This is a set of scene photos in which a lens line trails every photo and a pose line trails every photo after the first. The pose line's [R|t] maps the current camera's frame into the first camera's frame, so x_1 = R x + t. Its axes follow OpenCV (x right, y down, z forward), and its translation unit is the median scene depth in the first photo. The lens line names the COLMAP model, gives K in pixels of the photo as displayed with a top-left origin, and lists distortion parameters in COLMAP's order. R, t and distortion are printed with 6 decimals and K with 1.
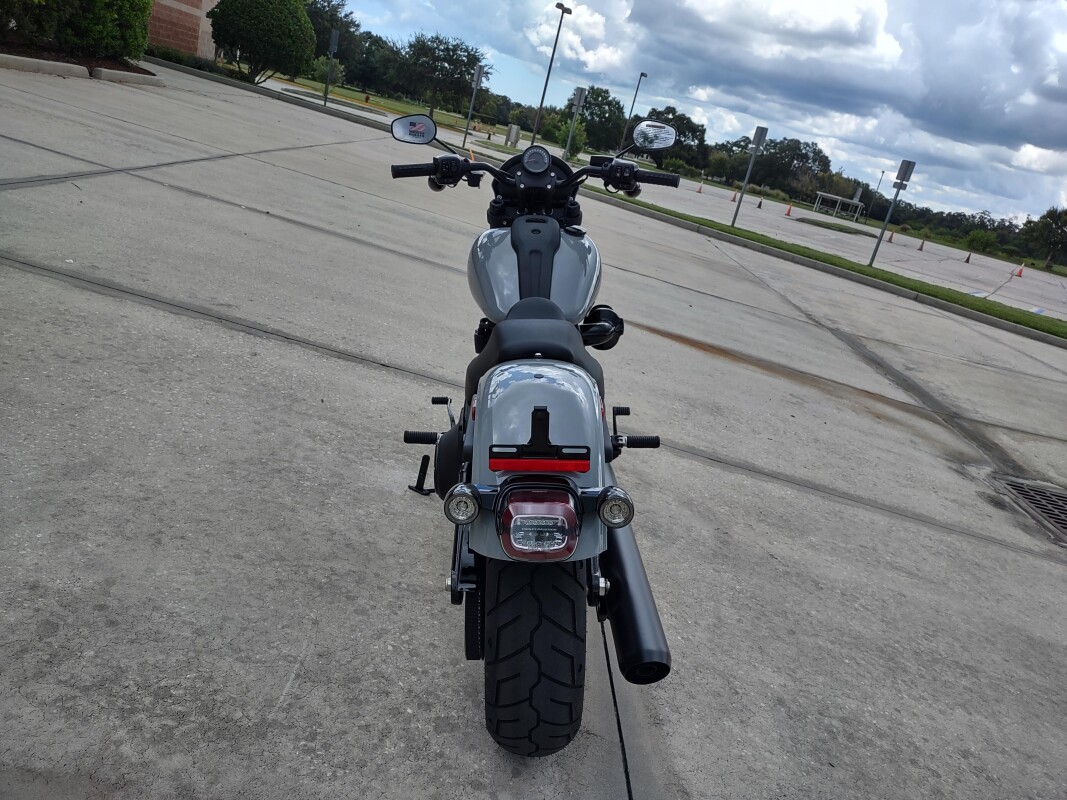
lens RADIAL K [[799.0, 0, 533.4], [0, 799.0, 397.5], [0, 0, 1]] dist [0.035313, -0.043976]
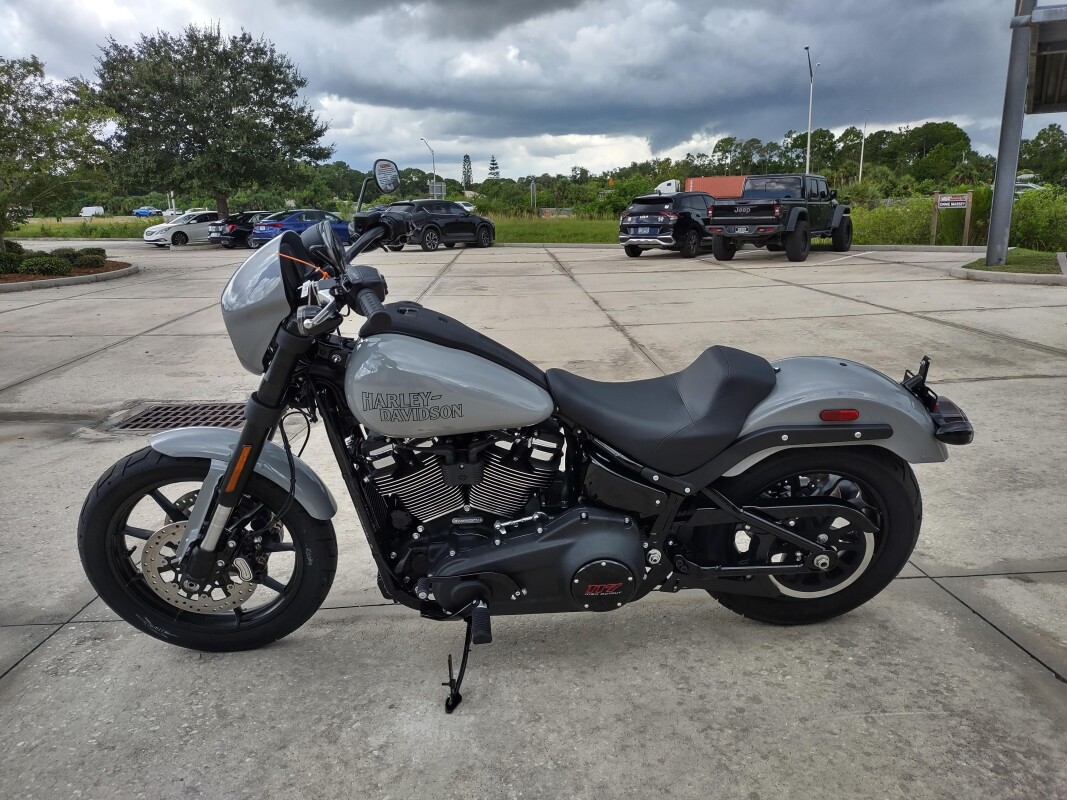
lens RADIAL K [[796.9, 0, 535.7], [0, 796.9, 398.8], [0, 0, 1]] dist [0.032436, -0.032748]
pose [[-0.038412, -0.454242, 0.890050, -0.163492], [0.325498, 0.836440, 0.440929, -0.101080], [-0.944762, 0.306647, 0.115726, 0.183853]]
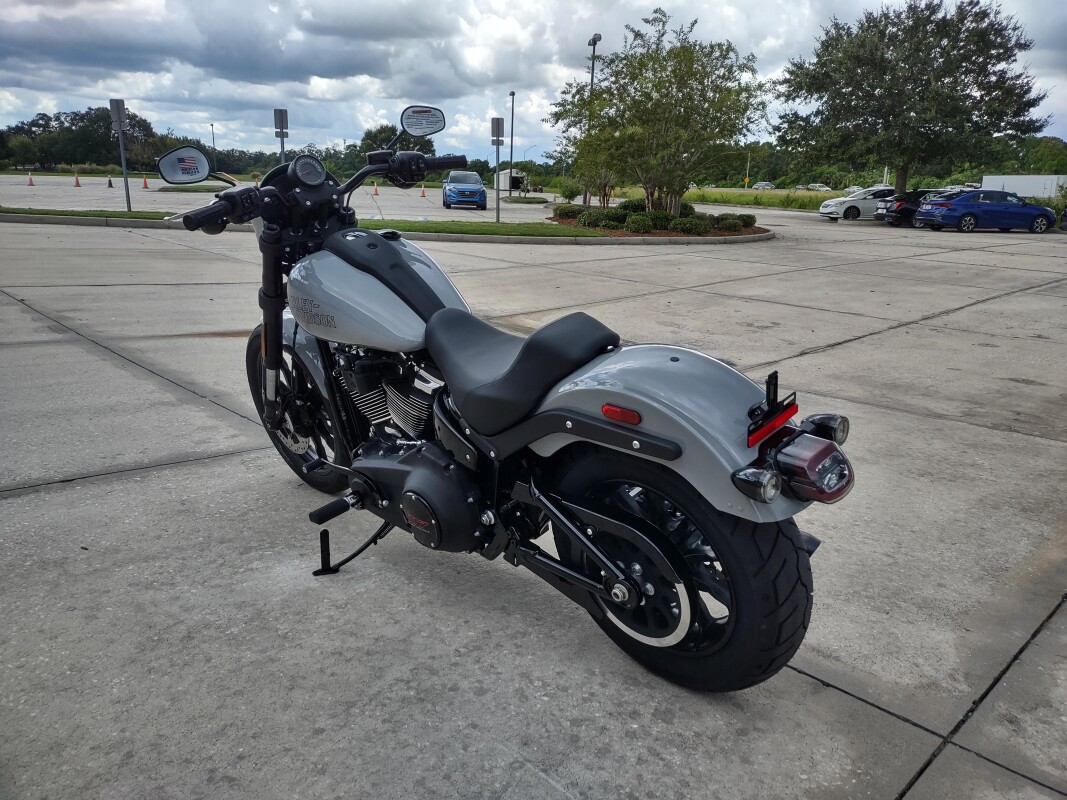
lens RADIAL K [[796.9, 0, 535.7], [0, 796.9, 398.8], [0, 0, 1]] dist [0.032436, -0.032748]
pose [[0.701937, -0.385536, 0.598871, -0.104533], [0.353389, 0.918554, 0.177131, -0.031115], [-0.618385, 0.087299, 0.781011, 0.040734]]
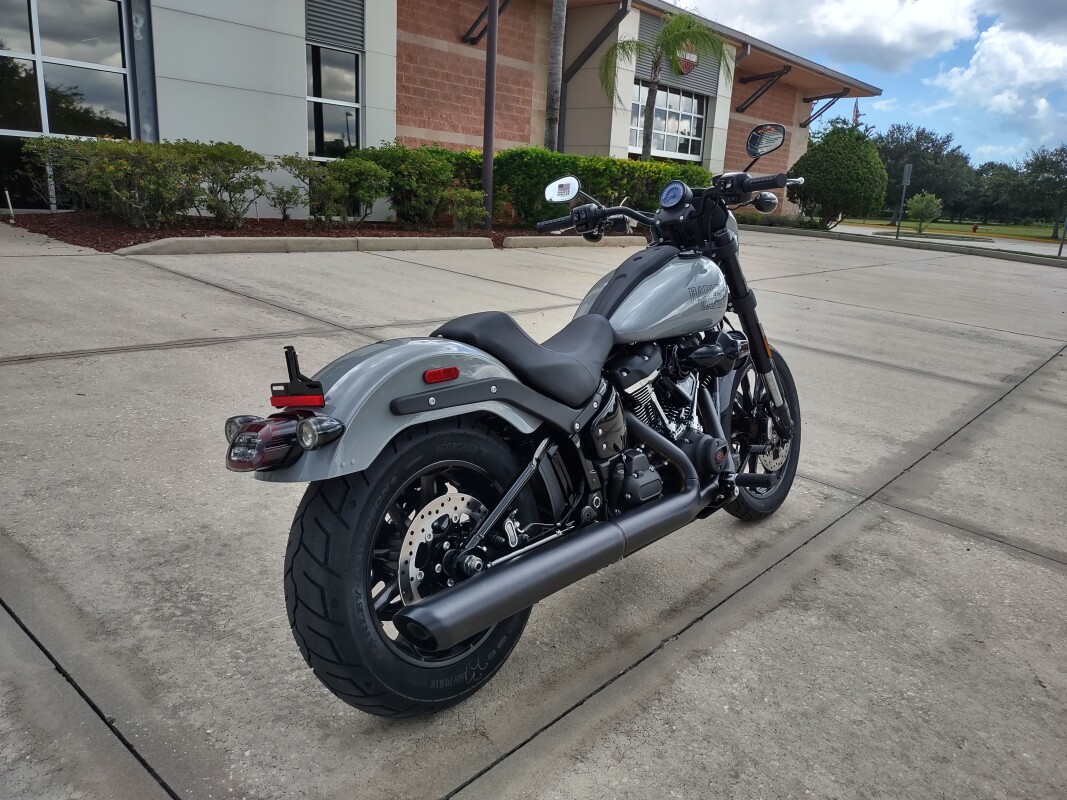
lens RADIAL K [[792.1, 0, 533.5], [0, 792.1, 400.0], [0, 0, 1]] dist [0.038348, -0.059134]
pose [[0.746879, -0.033622, -0.664109, 0.121646], [-0.083899, 0.985975, -0.144272, 0.026099], [0.659646, 0.163472, 0.733583, 0.047220]]
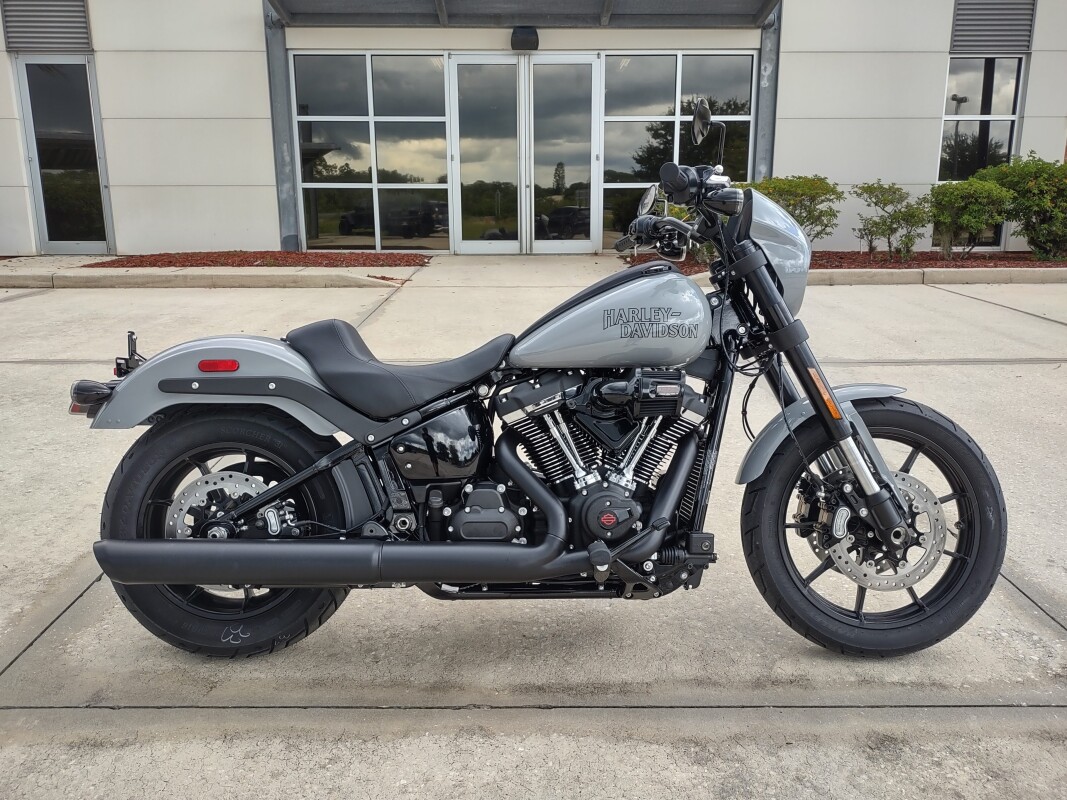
lens RADIAL K [[819.8, 0, 533.5], [0, 819.8, 400.0], [0, 0, 1]] dist [0.071578, -0.110603]
pose [[0.005757, -0.019163, -0.999800, 0.191502], [-0.307425, 0.951362, -0.020004, -0.008658], [0.951555, 0.307479, -0.000414, 0.210390]]
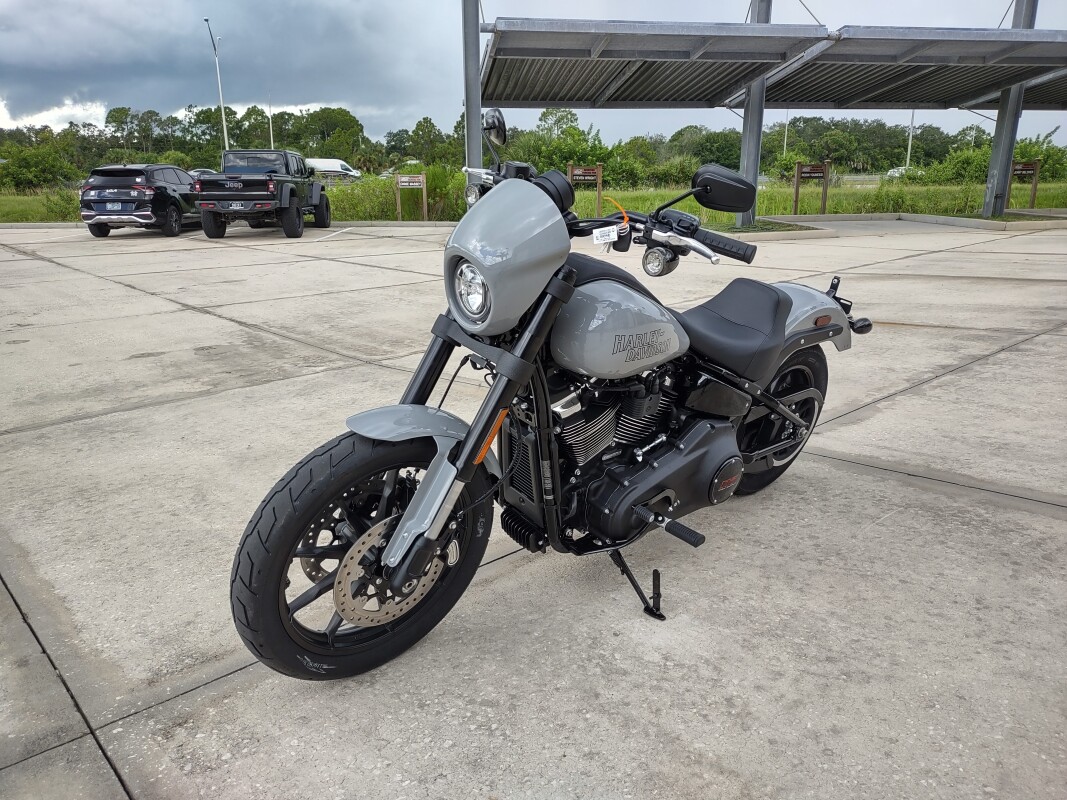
lens RADIAL K [[789.4, 0, 543.9], [0, 789.4, 399.9], [0, 0, 1]] dist [0.034930, -0.034827]
pose [[-0.647317, -0.419312, 0.636521, -0.119190], [0.089622, 0.787424, 0.609862, -0.134786], [-0.756934, 0.451820, -0.472134, 0.332125]]
